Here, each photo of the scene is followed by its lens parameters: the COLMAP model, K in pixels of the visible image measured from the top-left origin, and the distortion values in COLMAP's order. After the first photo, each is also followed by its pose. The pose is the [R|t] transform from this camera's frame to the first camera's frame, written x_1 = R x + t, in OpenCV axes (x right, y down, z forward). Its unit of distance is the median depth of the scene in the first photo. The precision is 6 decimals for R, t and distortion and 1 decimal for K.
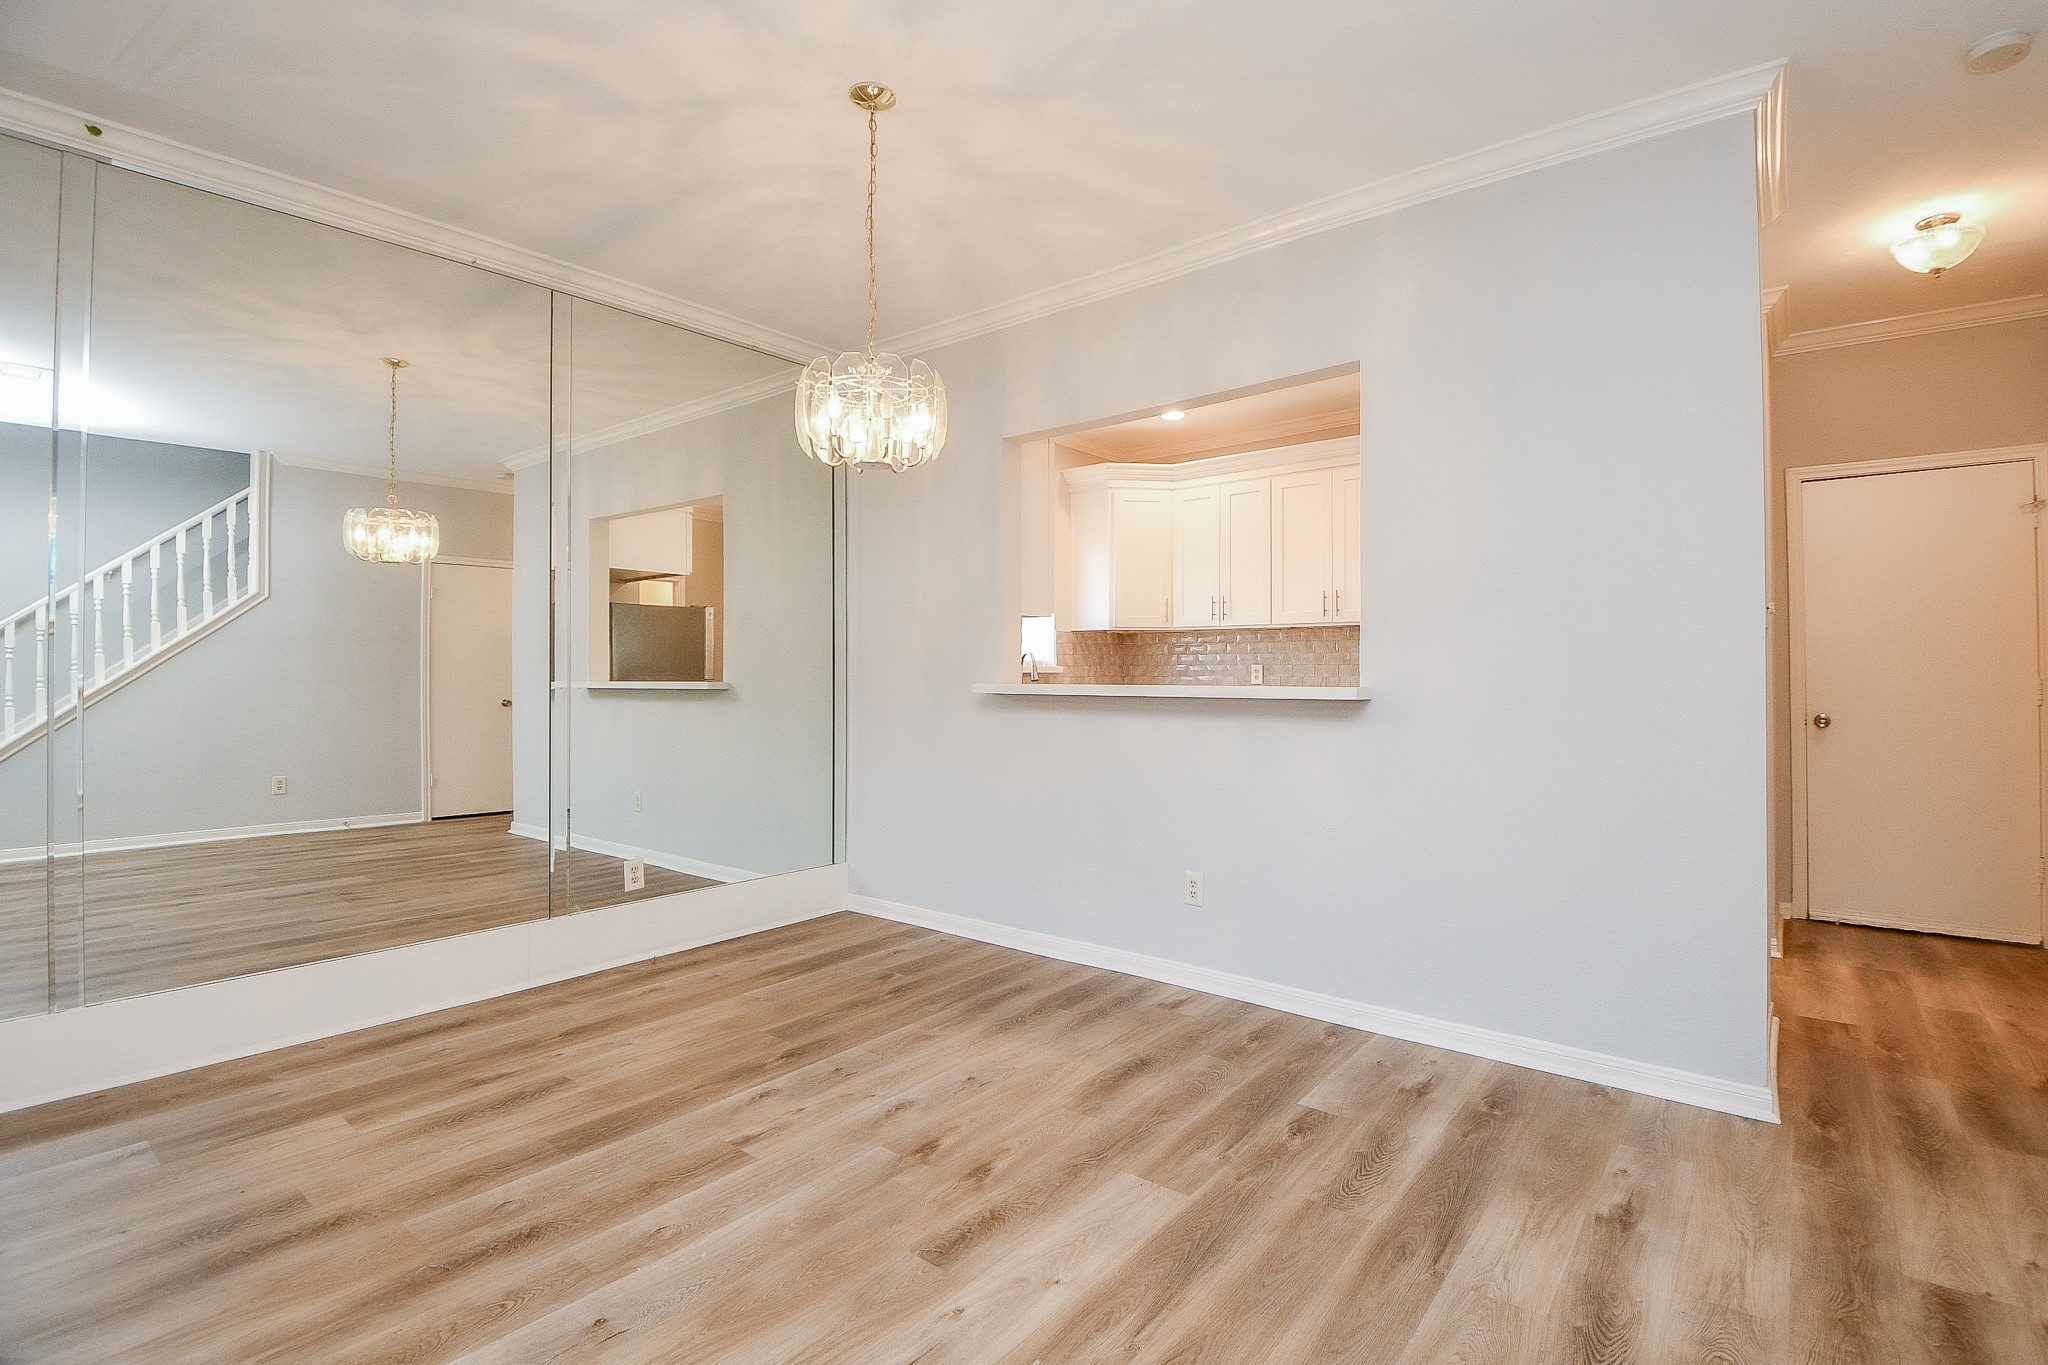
lens RADIAL K [[914.8, 0, 1088.8], [0, 914.8, 658.3], [0, 0, 1]] dist [0.000434, -0.012802]
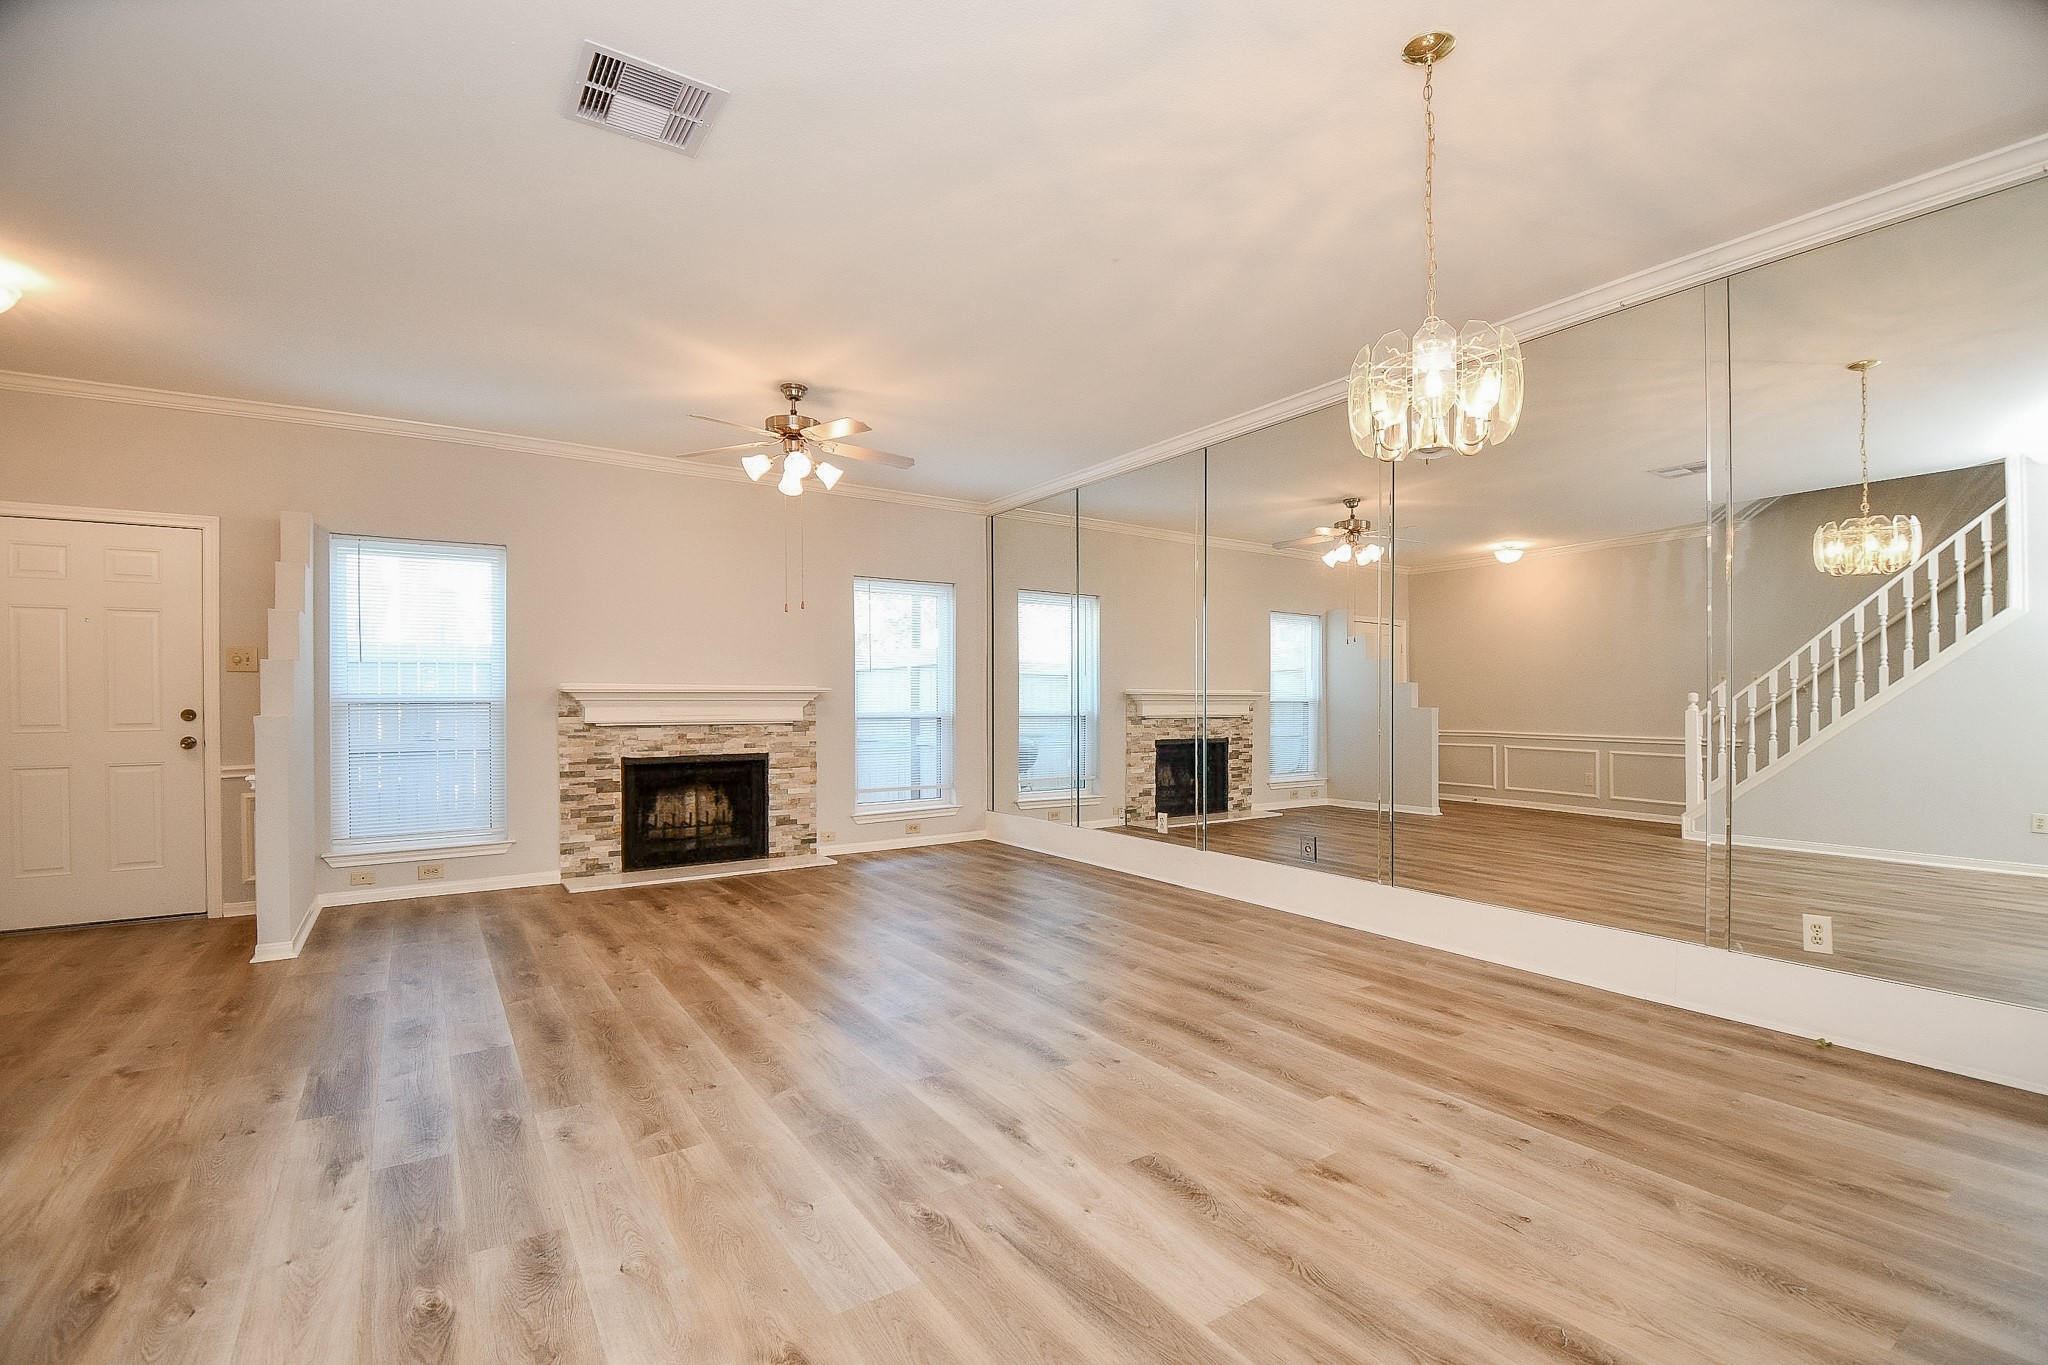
lens RADIAL K [[914.8, 0, 1034.3], [0, 914.8, 681.2], [0, 0, 1]] dist [0.000434, -0.012802]
pose [[-0.316086, -0.021114, -0.948496, 0.668500], [0.013120, 0.999559, -0.026623, 0.034314], [0.948640, -0.020860, -0.315669, 0.813165]]
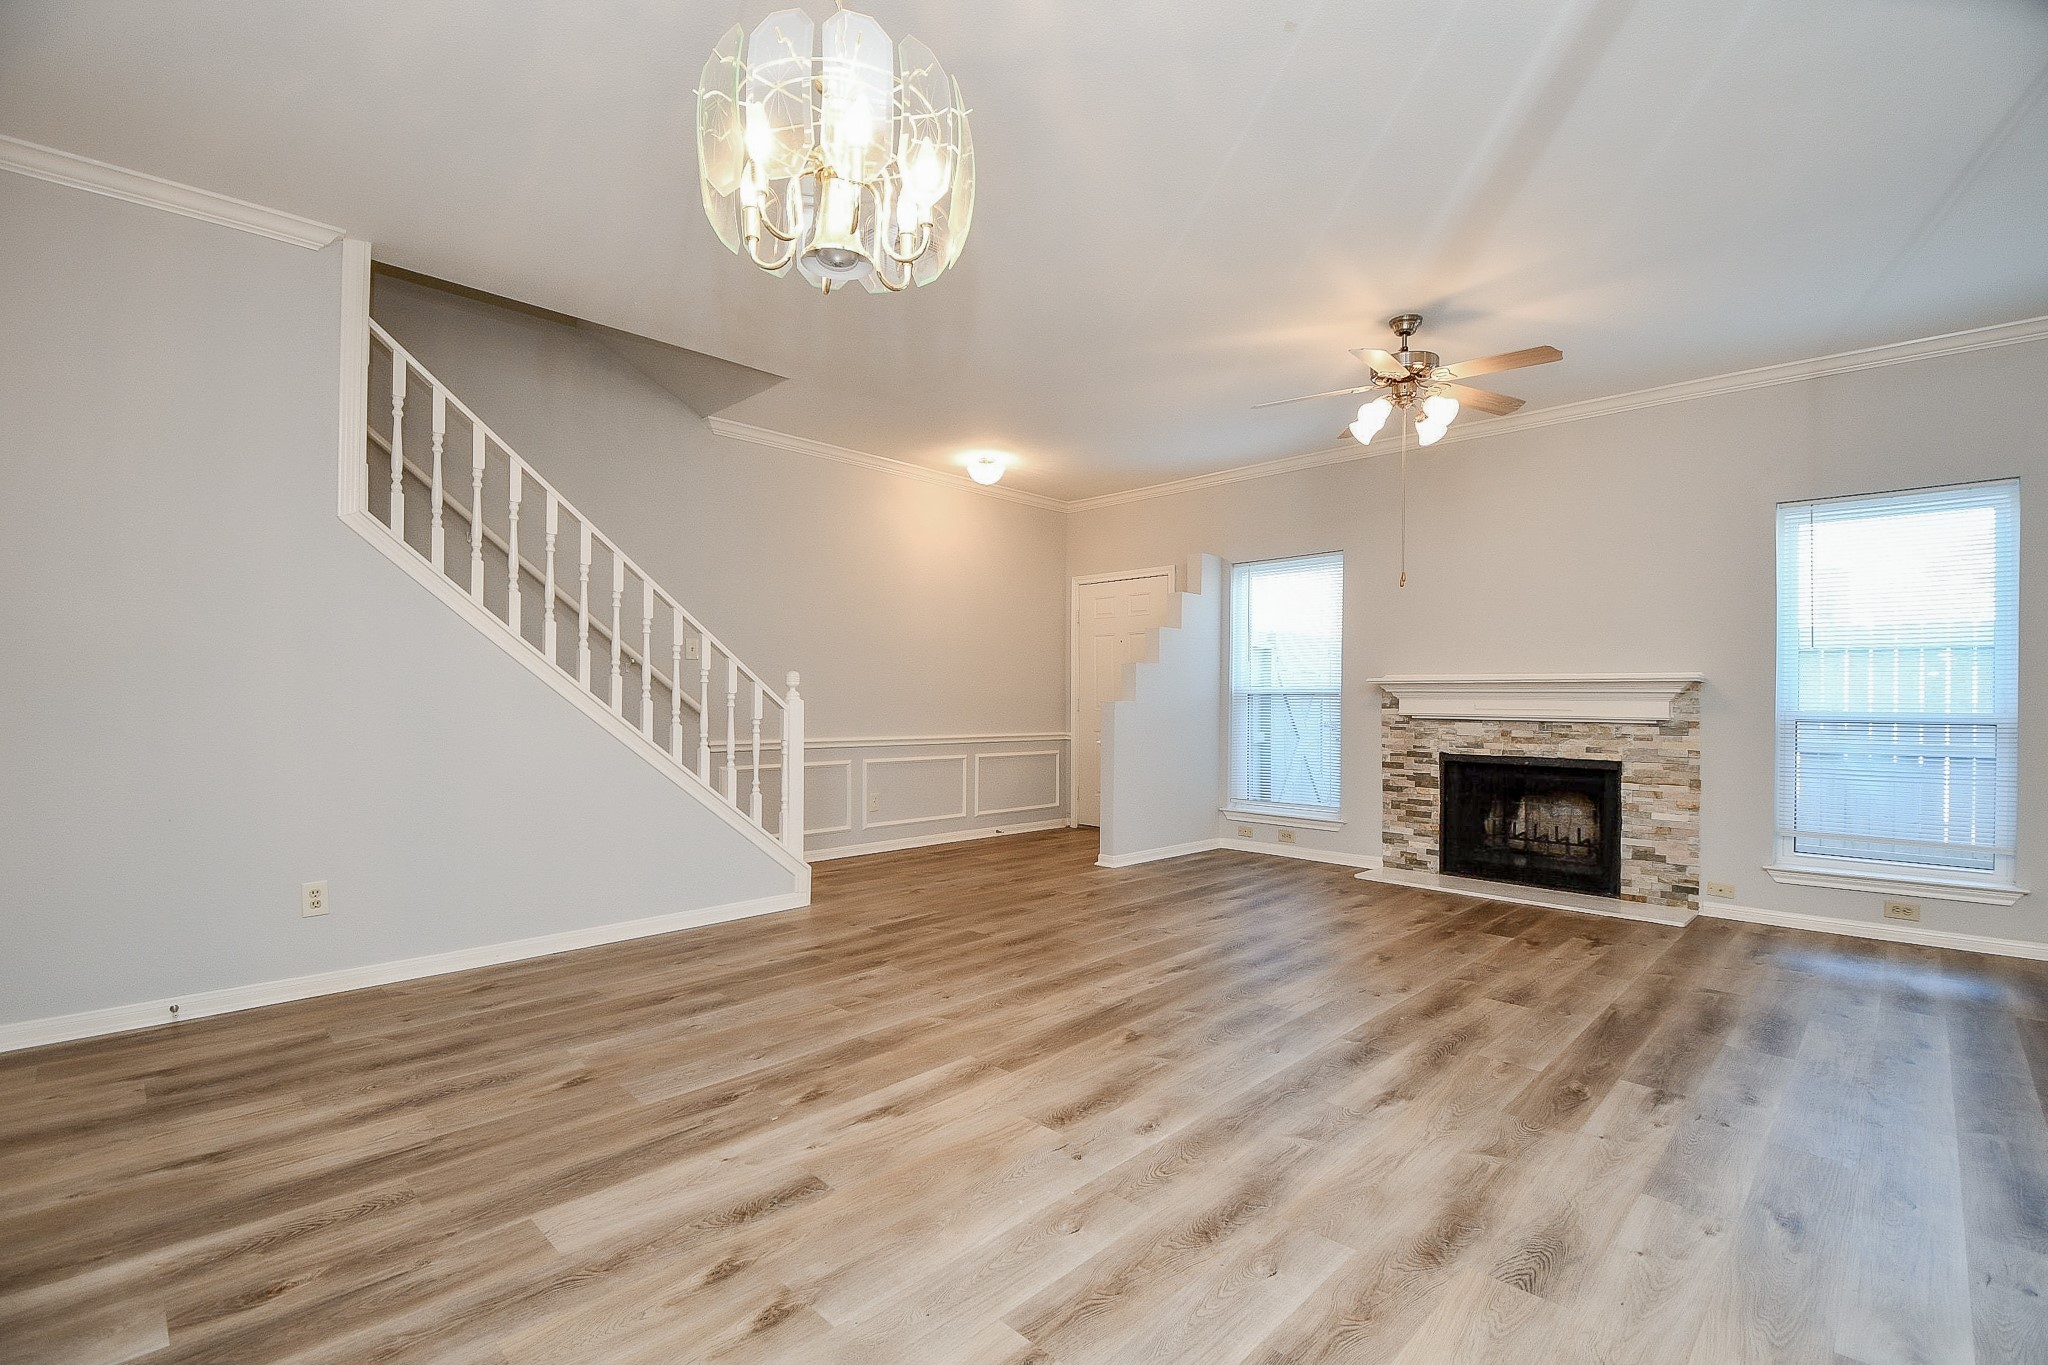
lens RADIAL K [[914.8, 0, 1018.1], [0, 914.8, 691.4], [0, 0, 1]] dist [0.000434, -0.012802]
pose [[-0.989867, -0.004547, 0.141926, -0.371061], [-0.006818, 0.999856, -0.015516, 0.044419], [-0.141835, -0.016327, -0.989756, 1.348236]]
